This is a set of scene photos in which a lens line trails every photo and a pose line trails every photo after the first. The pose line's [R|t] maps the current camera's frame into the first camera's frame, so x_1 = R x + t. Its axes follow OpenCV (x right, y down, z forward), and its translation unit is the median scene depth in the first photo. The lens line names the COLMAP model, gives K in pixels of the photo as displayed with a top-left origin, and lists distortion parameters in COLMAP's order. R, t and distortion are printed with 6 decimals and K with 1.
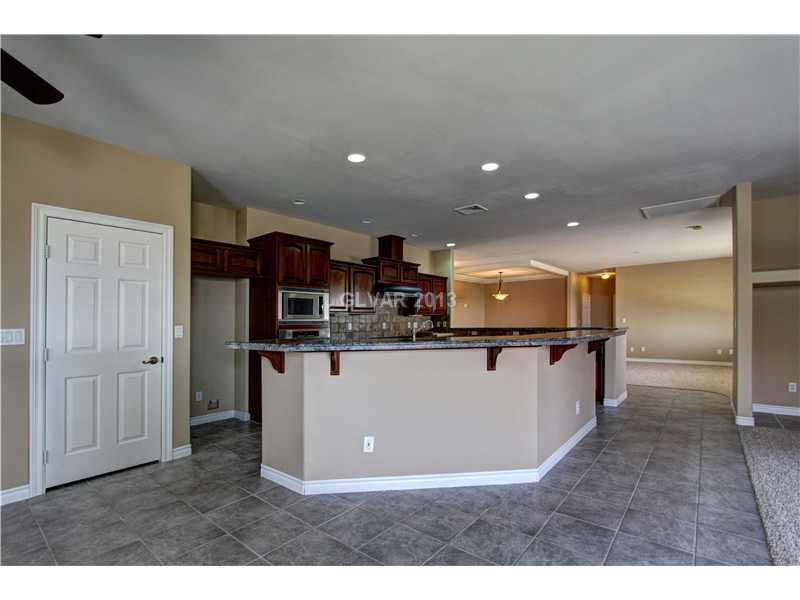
lens RADIAL K [[386.8, 0, 397.0], [0, 386.8, 312.0], [0, 0, 1]] dist [0.000245, -0.000098]
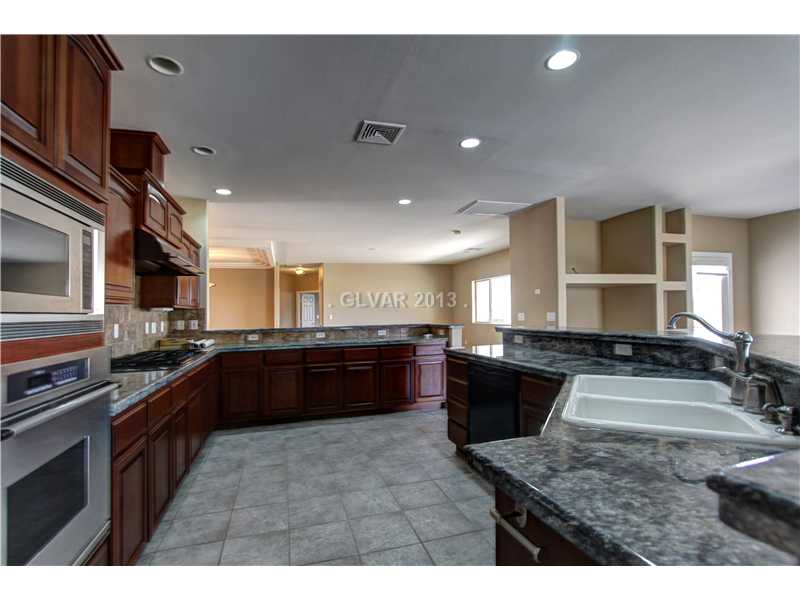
lens RADIAL K [[386.8, 0, 397.0], [0, 386.8, 312.0], [0, 0, 1]] dist [0.000245, -0.000098]
pose [[0.568870, 0.004839, 0.822413, -0.198460], [-0.008922, 0.999960, 0.000287, 0.009571], [-0.822379, -0.007500, 0.568891, 0.435770]]
